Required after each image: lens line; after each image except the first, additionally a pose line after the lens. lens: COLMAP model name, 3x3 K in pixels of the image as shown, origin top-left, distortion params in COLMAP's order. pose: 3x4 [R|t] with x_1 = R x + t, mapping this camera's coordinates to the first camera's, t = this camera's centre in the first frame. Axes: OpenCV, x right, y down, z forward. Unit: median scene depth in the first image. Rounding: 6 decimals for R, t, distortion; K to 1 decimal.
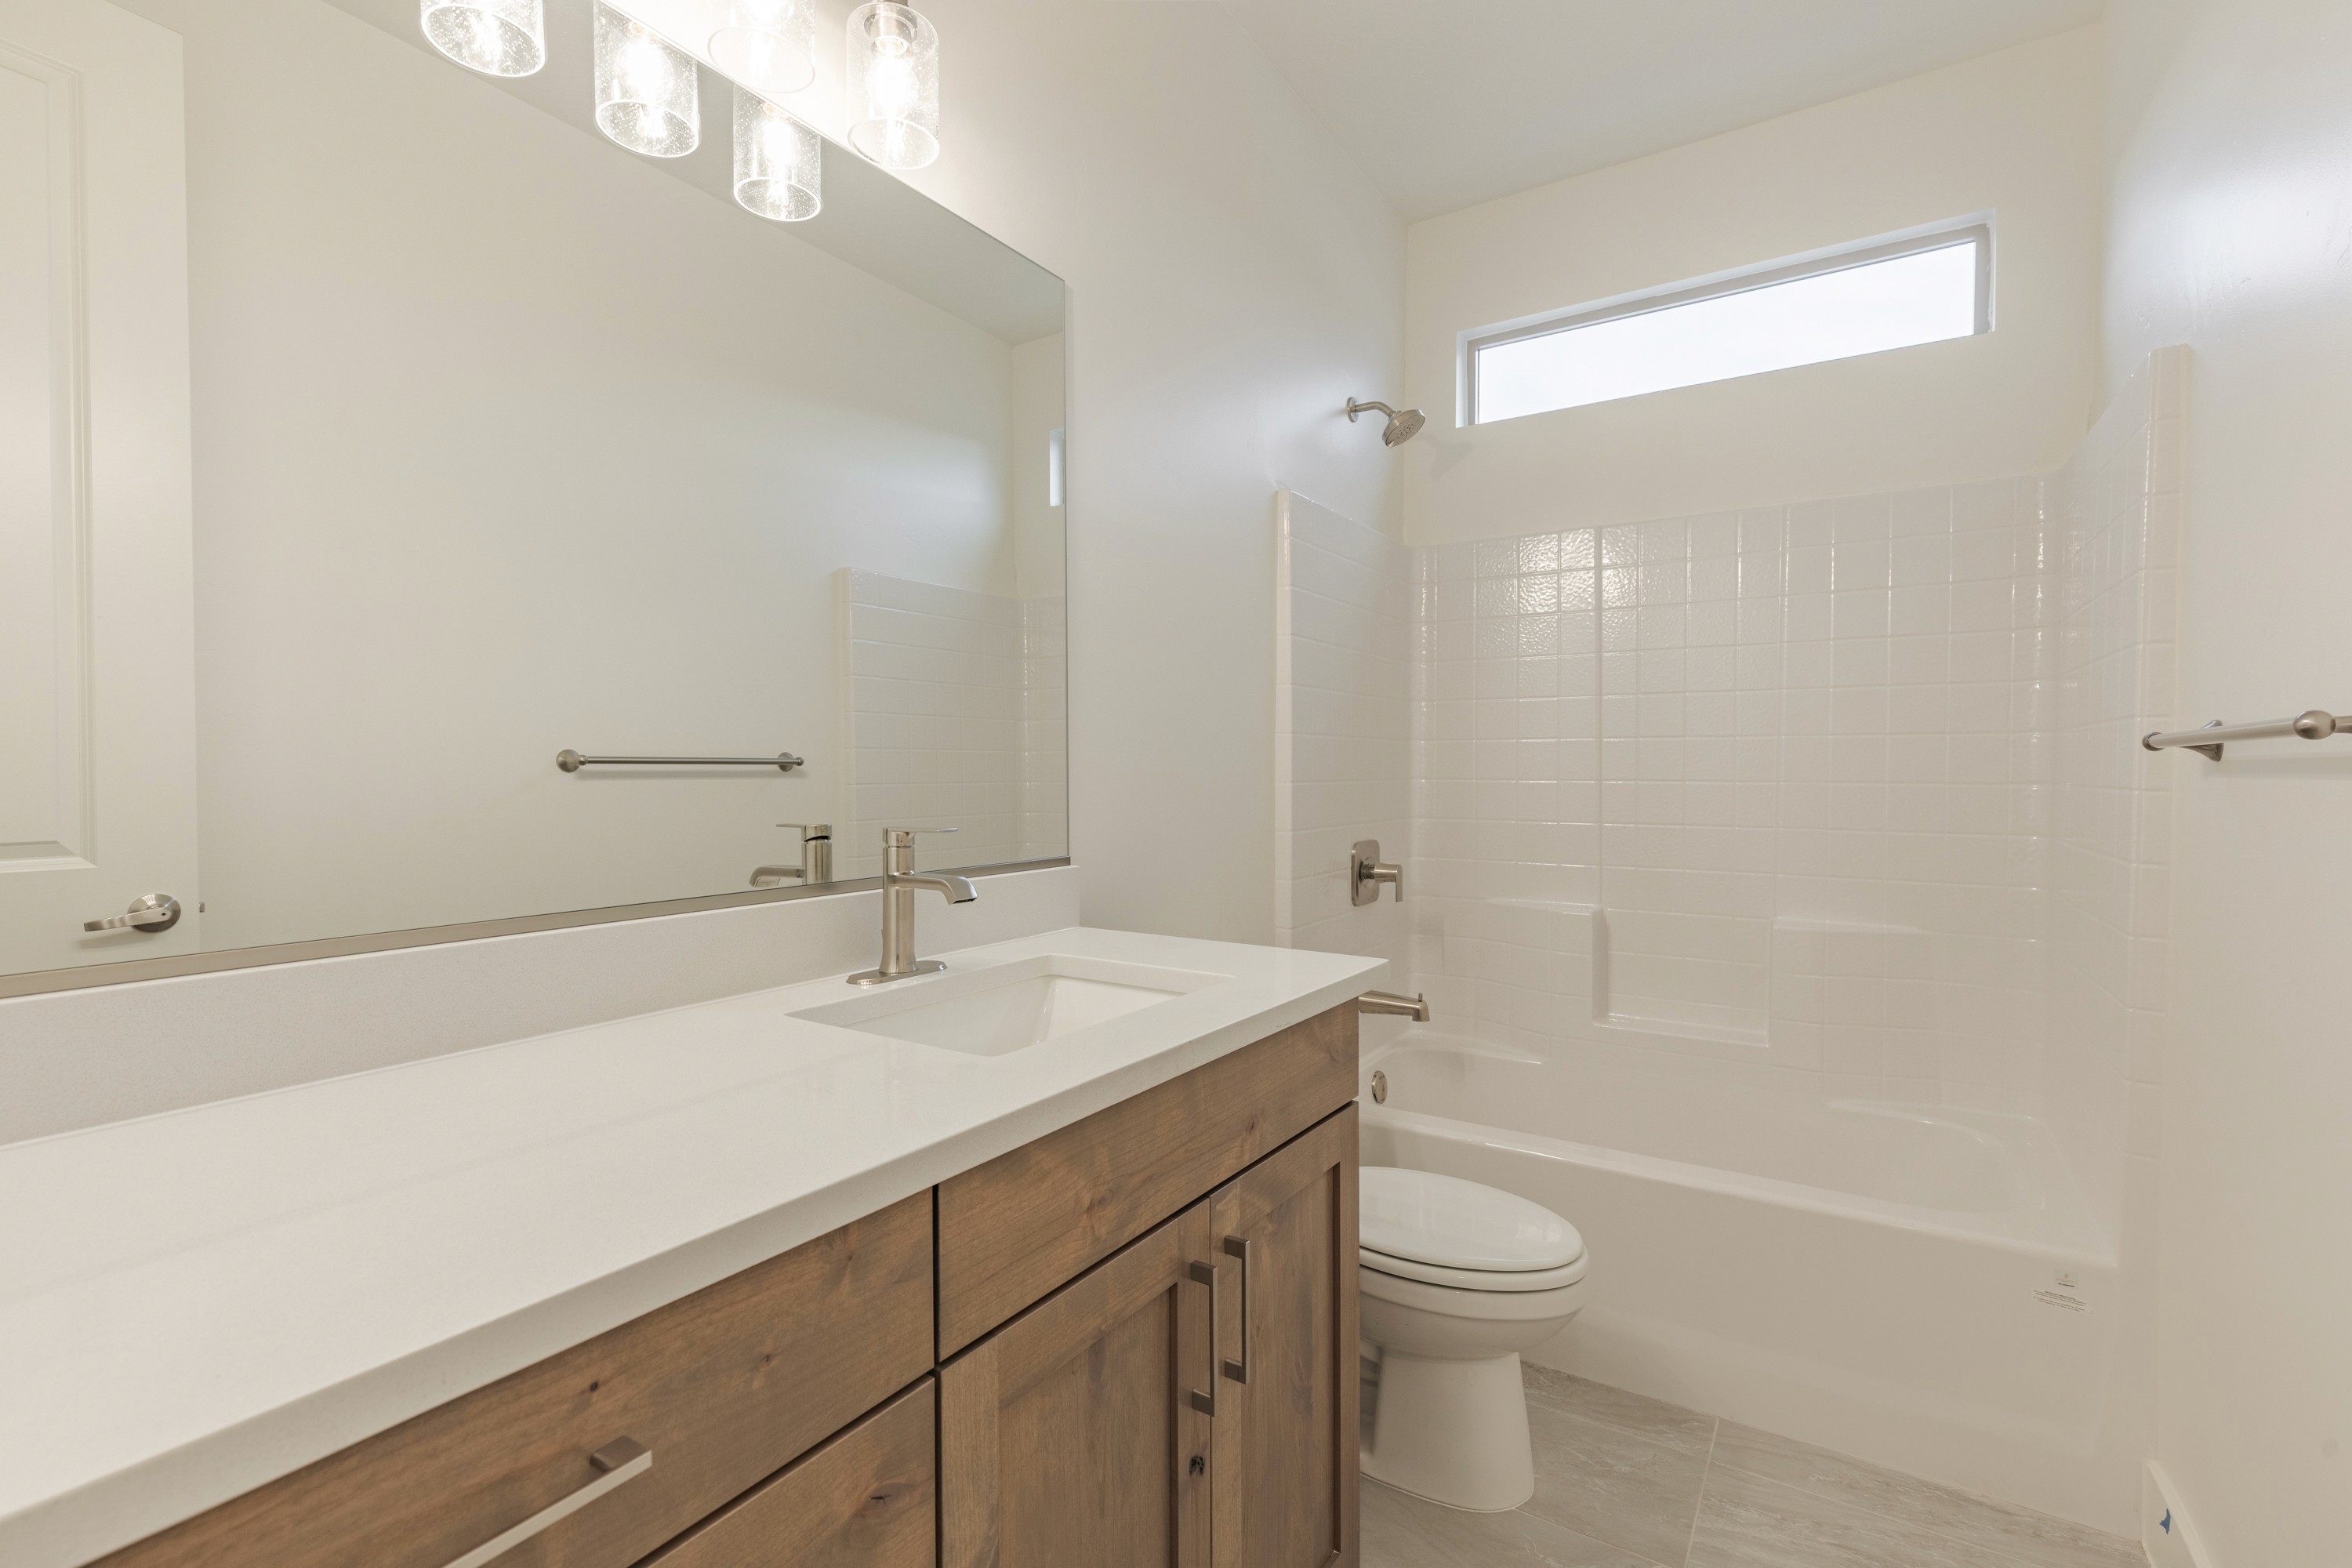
lens RADIAL K [[1043.9, 0, 1164.6], [0, 1043.9, 791.0], [0, 0, 1]] dist [-0.004891, 0.002104]
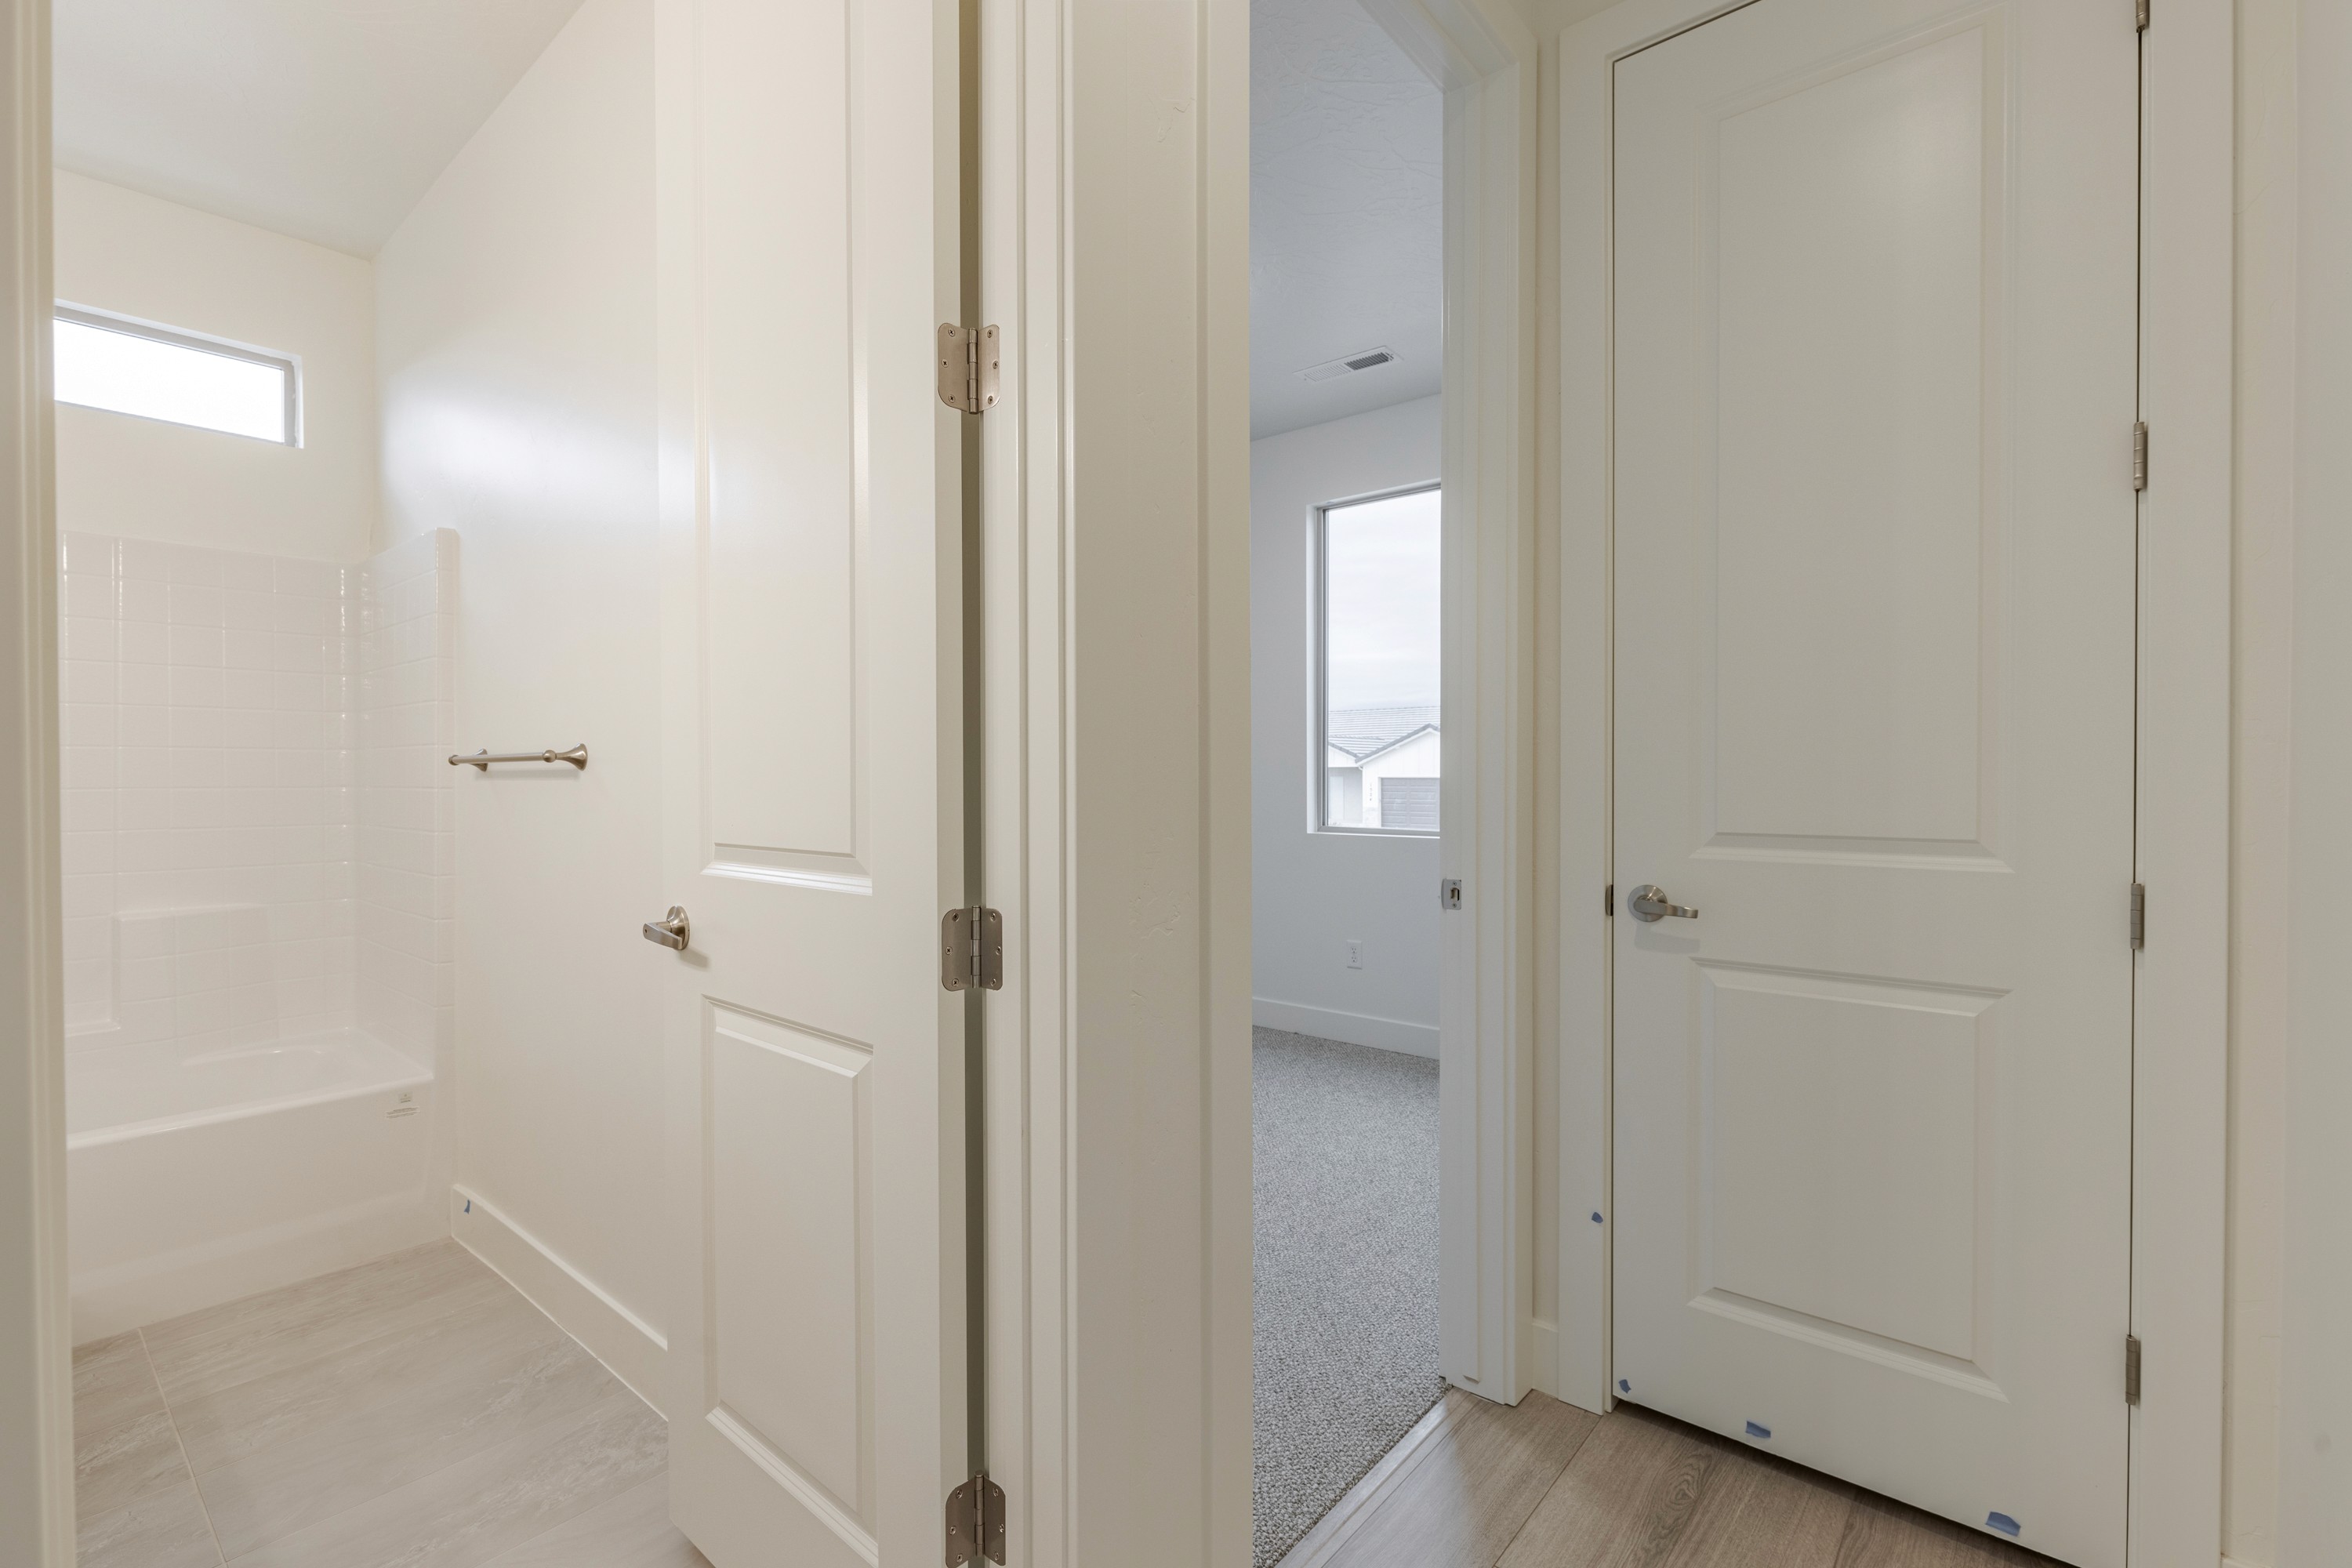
lens RADIAL K [[1043.9, 0, 1172.7], [0, 1043.9, 784.2], [0, 0, 1]] dist [-0.004891, 0.002104]
pose [[0.111025, -0.005352, 0.993803, -0.582863], [0.021007, 0.999775, 0.003038, 0.011256], [-0.993596, 0.020540, 0.111112, -0.350279]]
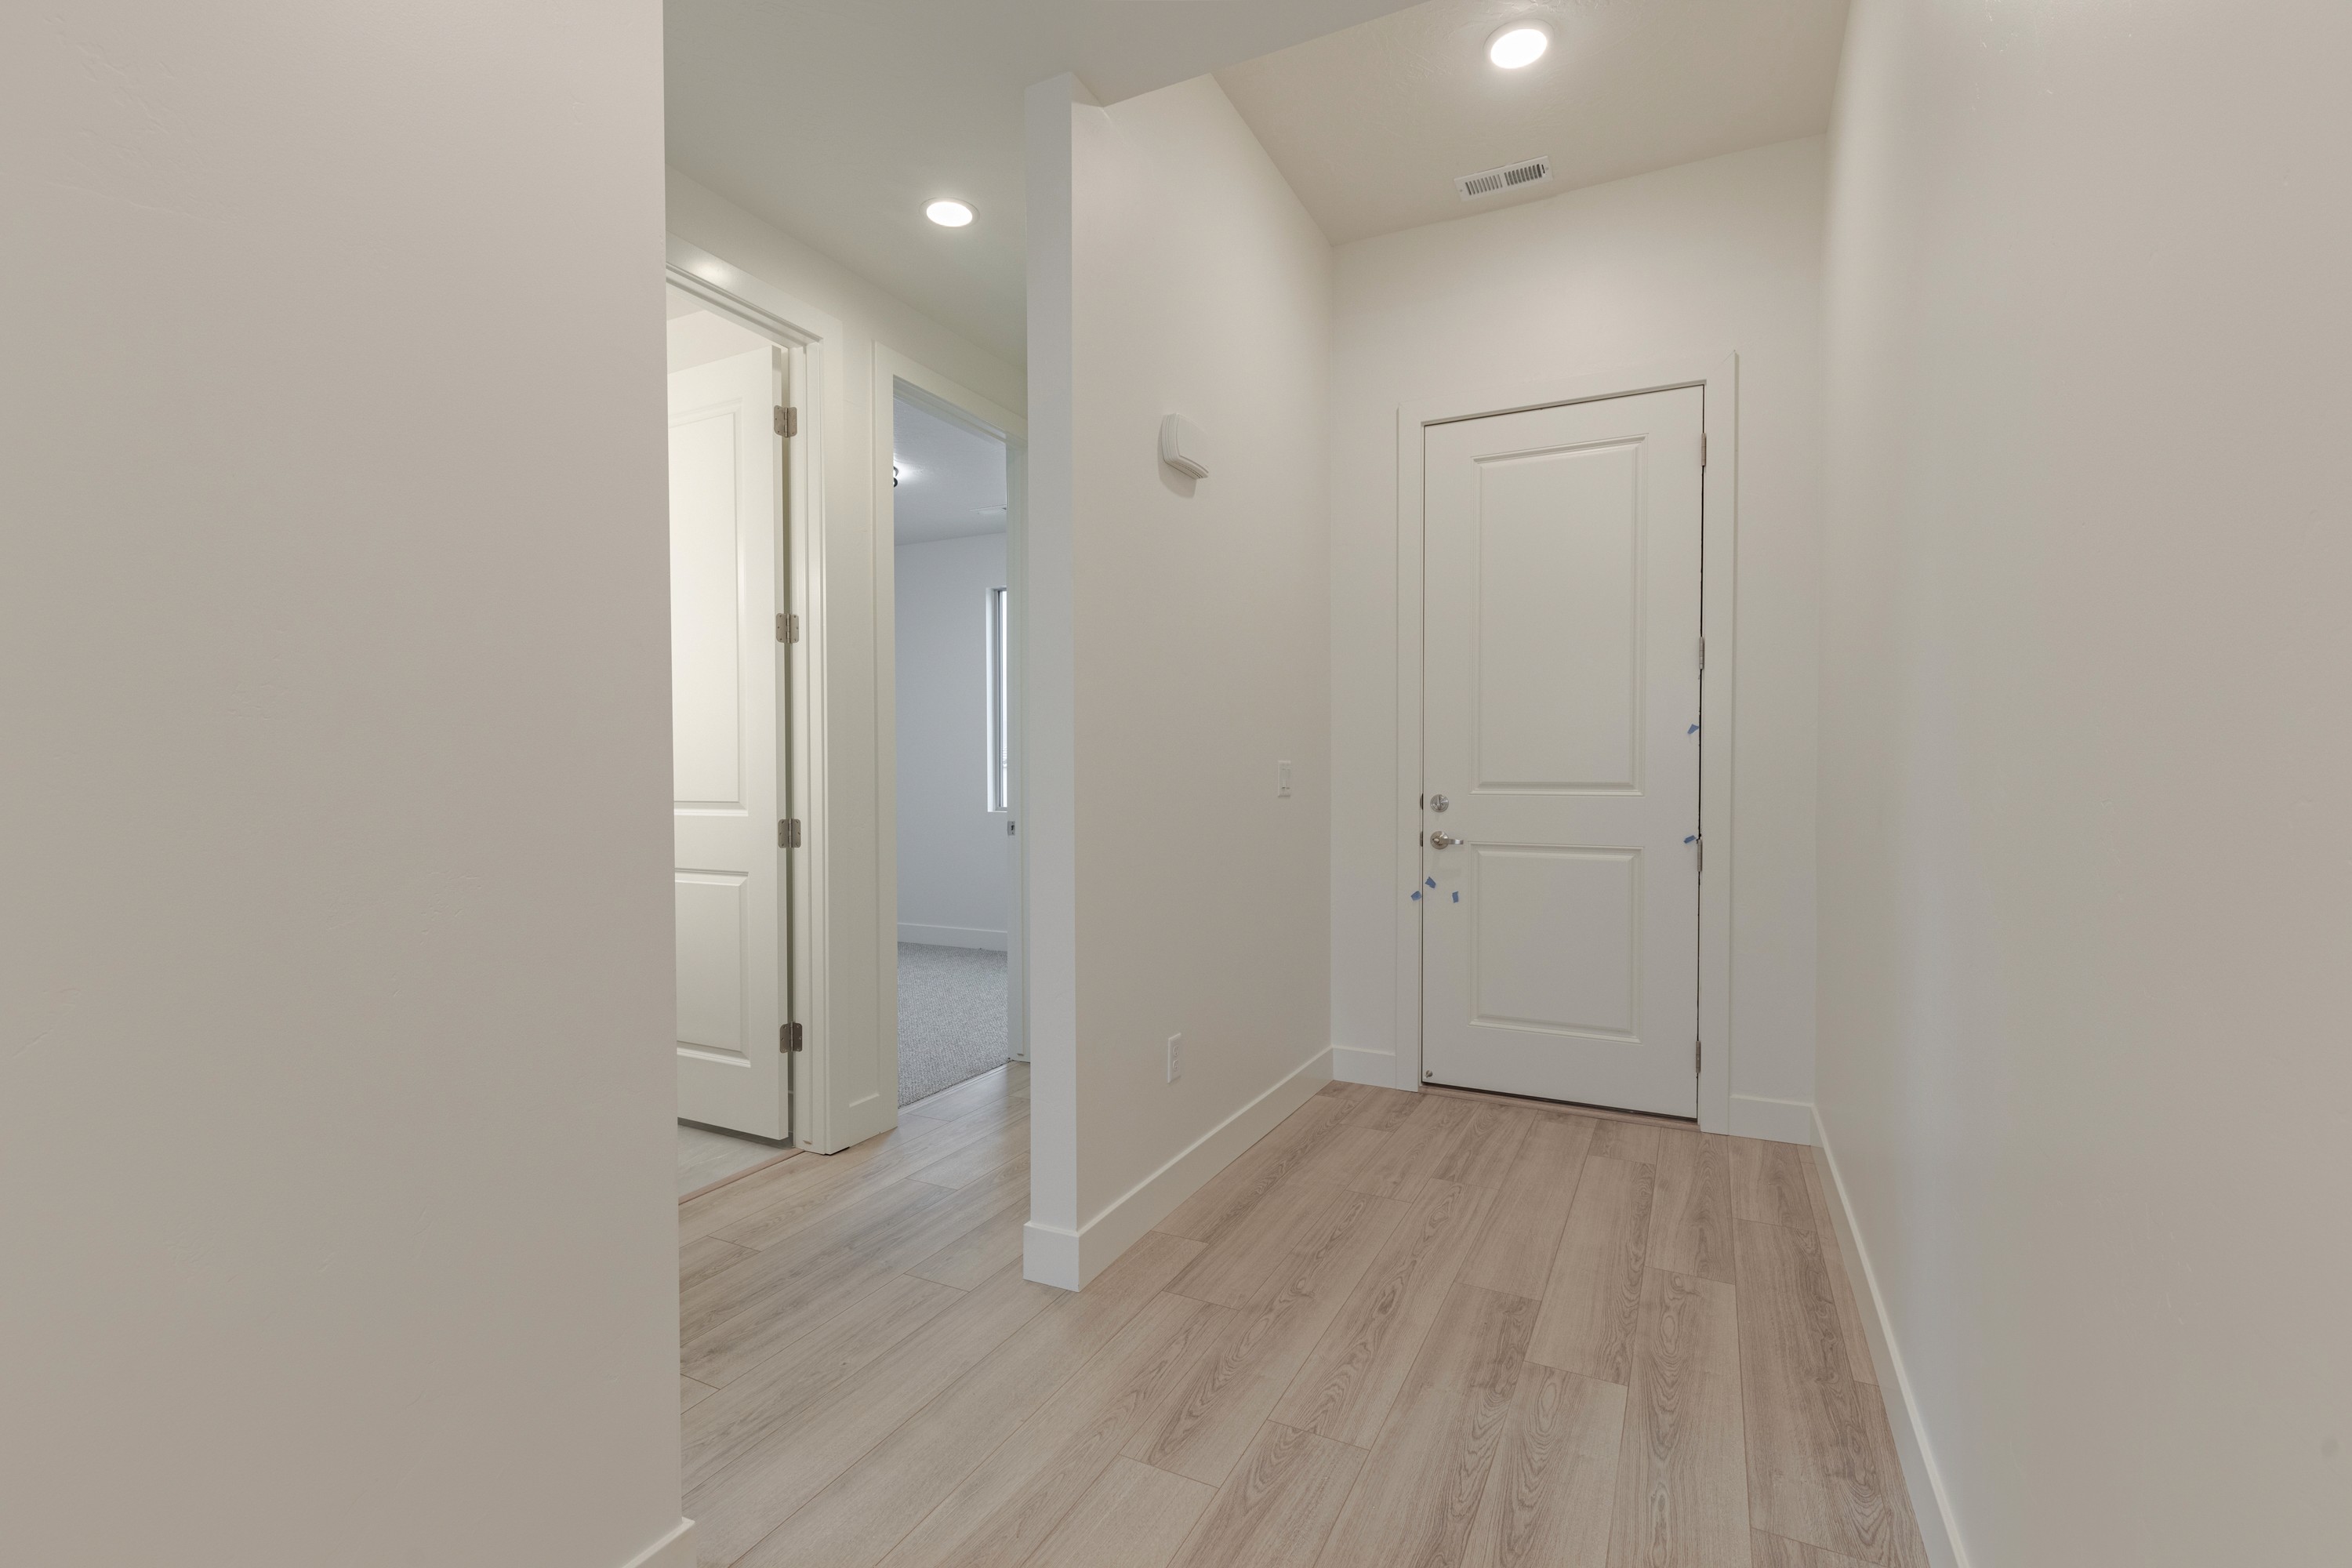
lens RADIAL K [[1043.9, 0, 1160.1], [0, 1043.9, 784.9], [0, 0, 1]] dist [-0.004891, 0.002104]
pose [[-0.113337, -0.008165, 0.993523, -2.136032], [0.022034, 0.999700, 0.010729, 0.025479], [-0.993312, 0.023107, -0.113123, -0.650065]]
